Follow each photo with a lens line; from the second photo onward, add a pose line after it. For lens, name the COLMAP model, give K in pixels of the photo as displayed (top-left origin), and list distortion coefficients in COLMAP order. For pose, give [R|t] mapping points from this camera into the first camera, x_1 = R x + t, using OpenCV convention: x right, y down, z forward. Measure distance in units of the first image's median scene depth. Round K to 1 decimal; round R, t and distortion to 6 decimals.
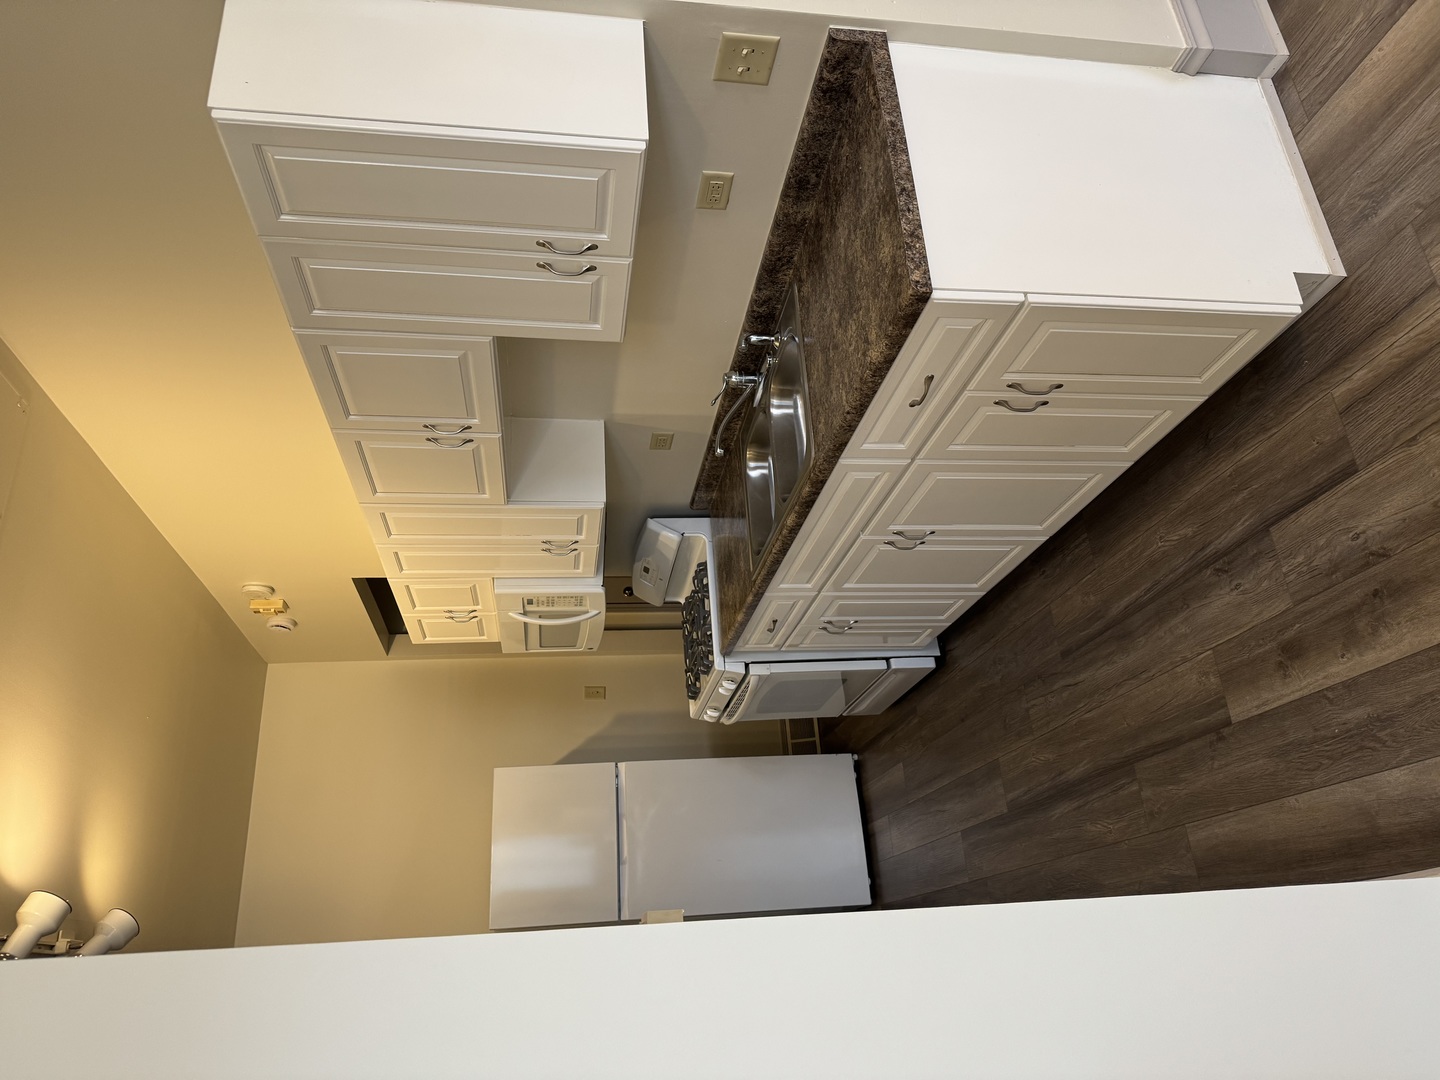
lens RADIAL K [[1010.6, 0, 725.4], [0, 1010.6, 539.7], [0, 0, 1]] dist [0.085059, -0.128876]
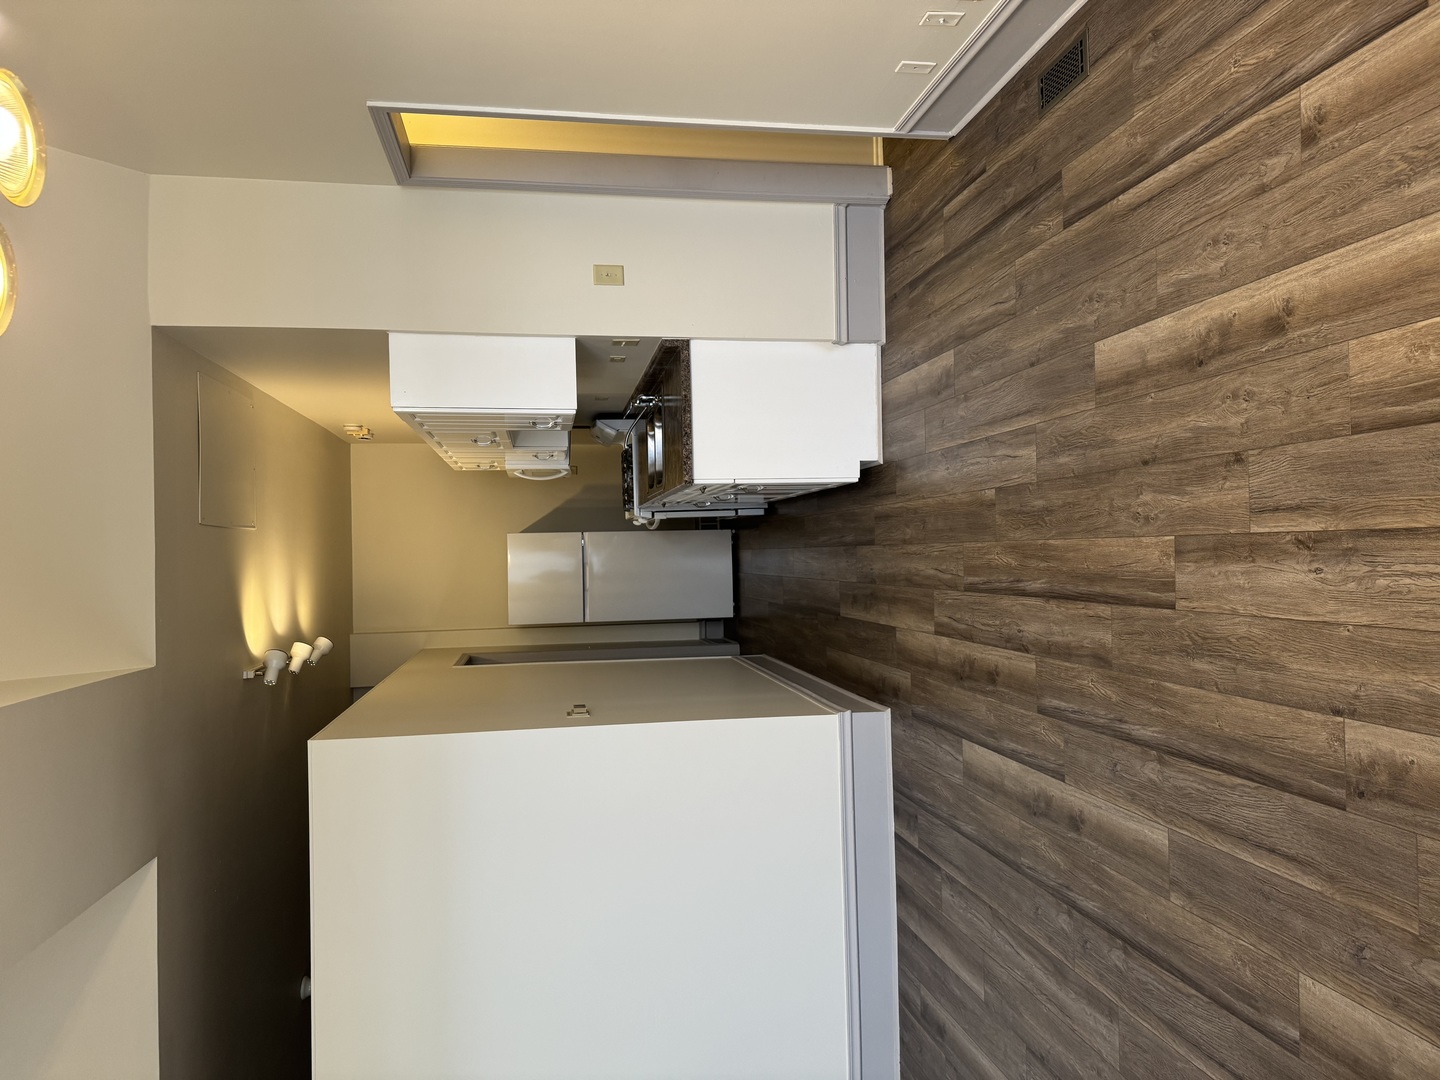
lens RADIAL K [[1034.2, 0, 718.2], [0, 1034.2, 539.4], [0, 0, 1]] dist [0.175460, -0.111100]
pose [[0.998806, 0.048566, 0.005308, 0.189250], [-0.046734, 0.918126, 0.393523, -0.811877], [0.014239, -0.393301, 0.919299, -0.985628]]
